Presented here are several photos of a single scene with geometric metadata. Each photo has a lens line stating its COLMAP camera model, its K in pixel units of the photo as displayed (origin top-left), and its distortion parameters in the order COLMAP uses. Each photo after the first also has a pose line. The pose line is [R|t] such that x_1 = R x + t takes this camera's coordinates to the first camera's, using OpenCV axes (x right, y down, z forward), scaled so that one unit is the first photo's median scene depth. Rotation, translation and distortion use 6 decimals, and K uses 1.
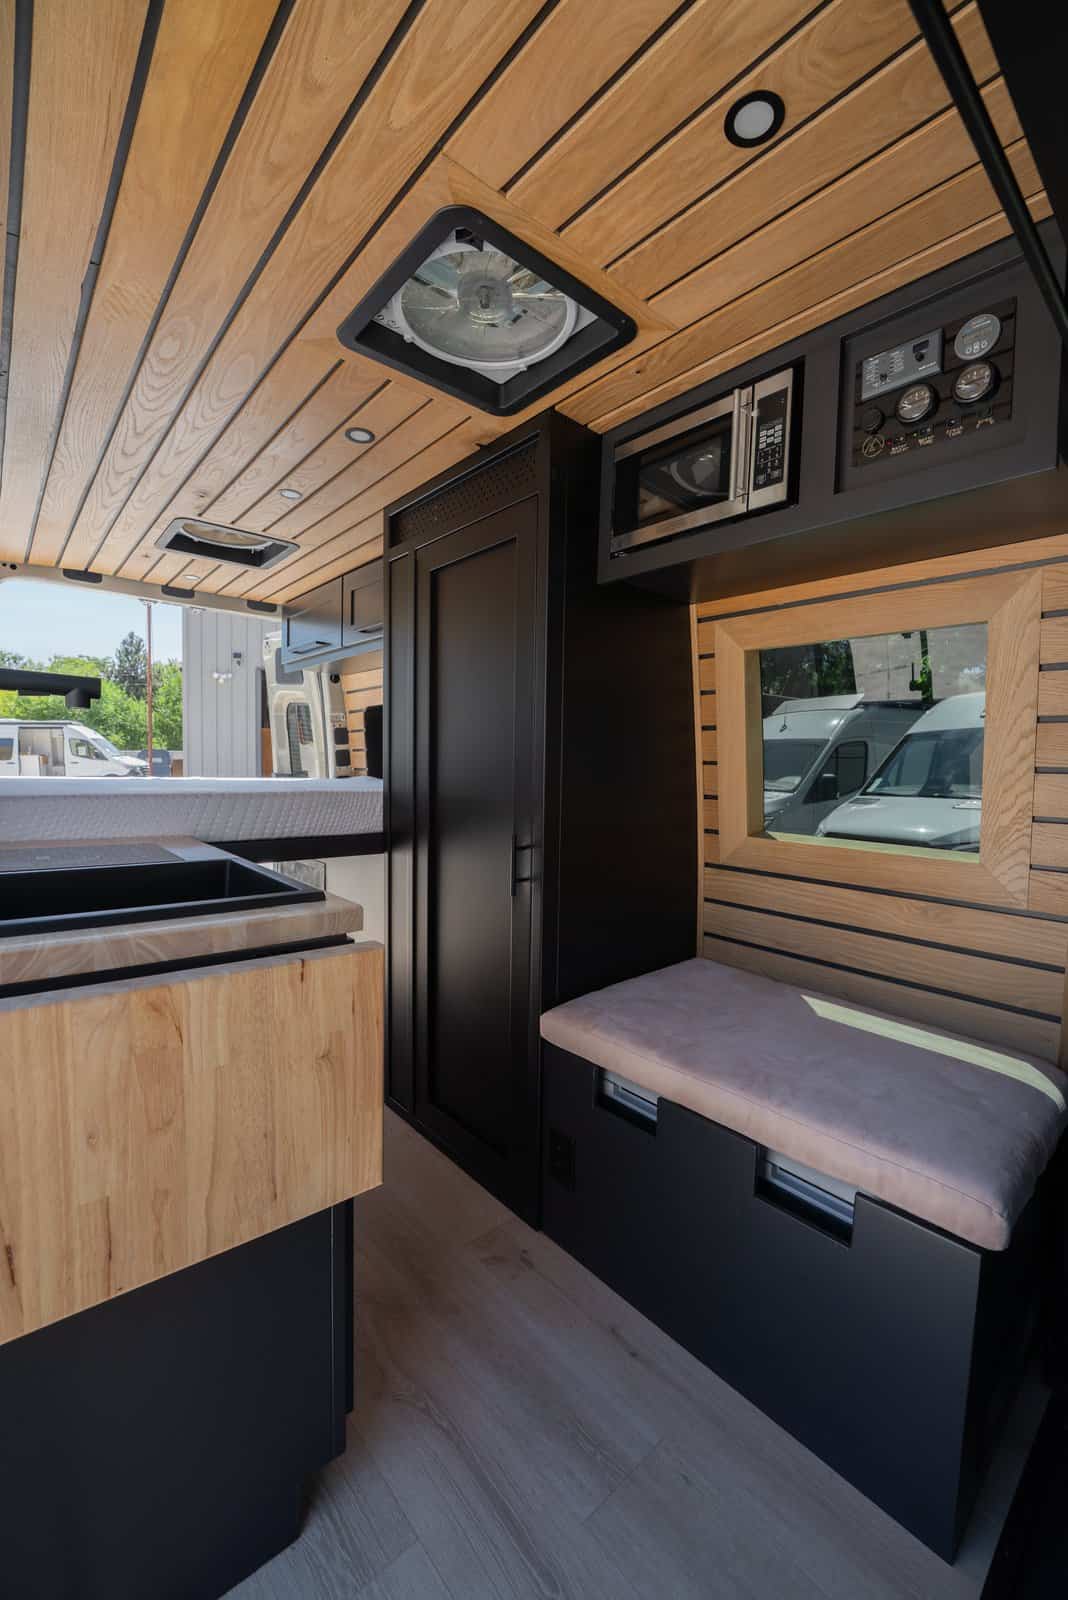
lens RADIAL K [[649.4, 0, 539.8], [0, 649.4, 802.1], [0, 0, 1]] dist [-0.021141, 0.000538]
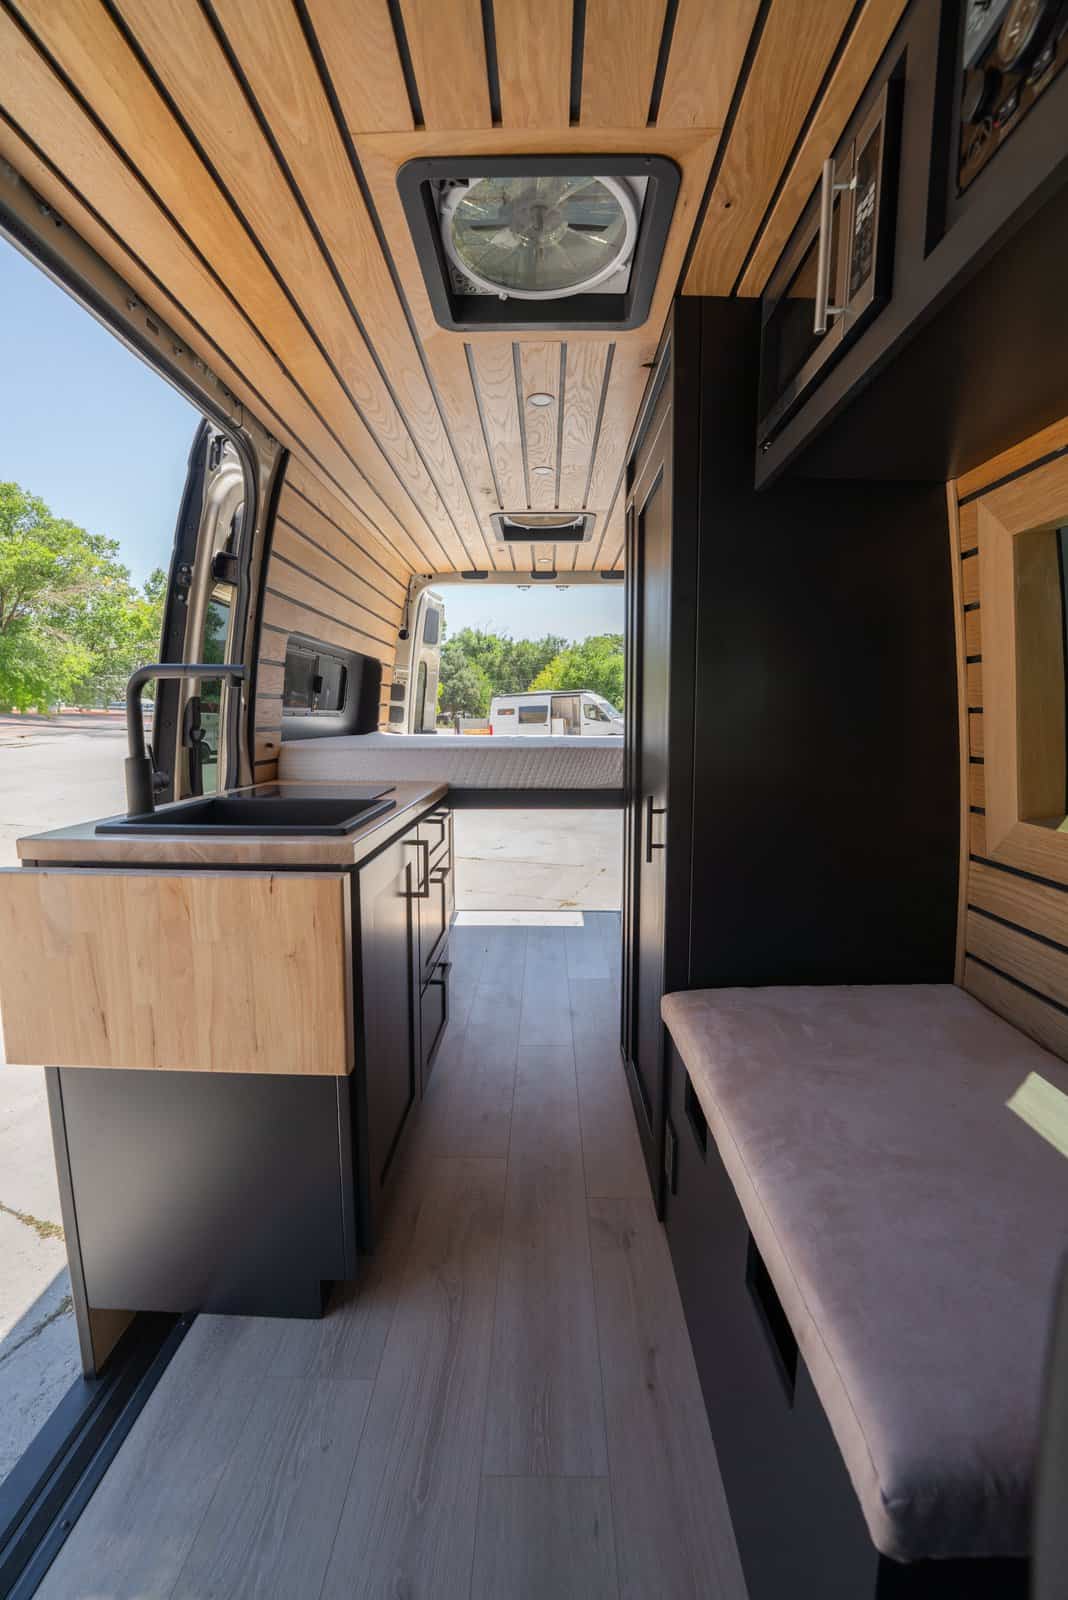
lens RADIAL K [[651.0, 0, 534.0], [0, 651.0, 800.0], [0, 0, 1]] dist [-0.024839, 0.000026]
pose [[0.739570, 0.061841, -0.670232, 0.487850], [-0.021282, 0.997421, 0.068547, -0.003328], [0.672743, -0.036431, 0.738979, 0.229848]]
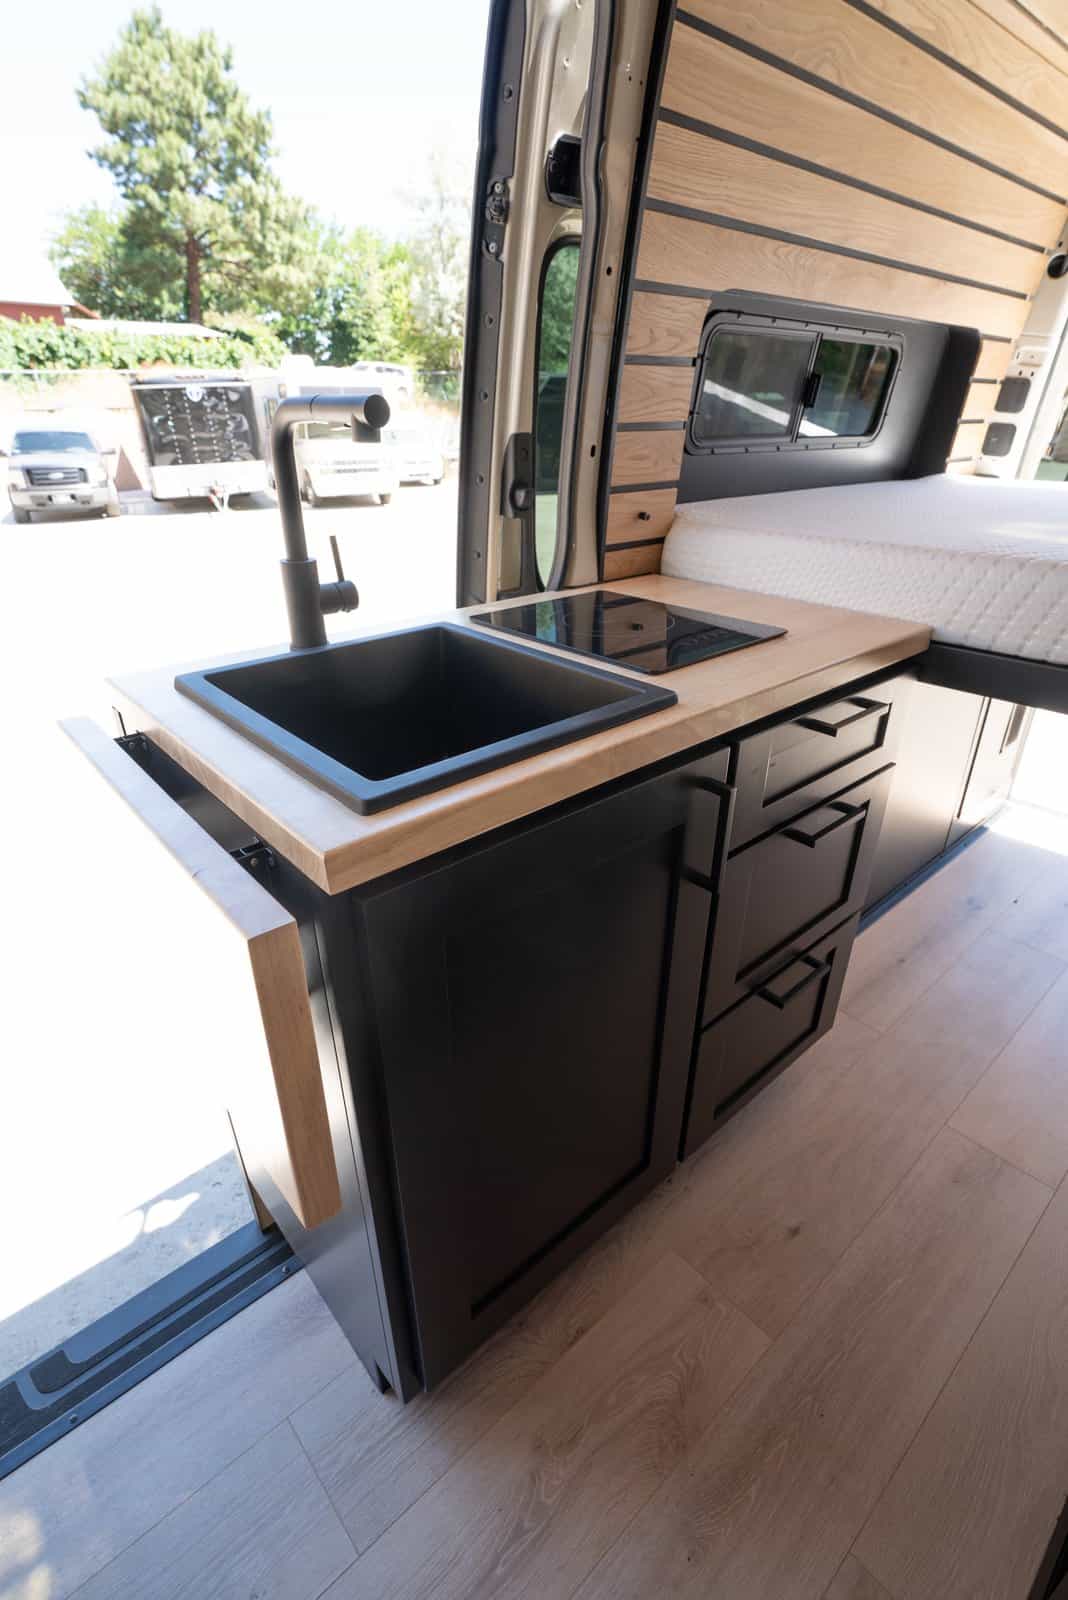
lens RADIAL K [[762.0, 0, 533.5], [0, 762.0, 809.4], [0, 0, 1]] dist [-0.012869, 0.000020]
pose [[0.004760, 0.437154, -0.899374, 0.173709], [-0.047063, 0.898486, 0.436473, -0.098120], [0.998881, 0.040249, 0.024851, 0.745847]]
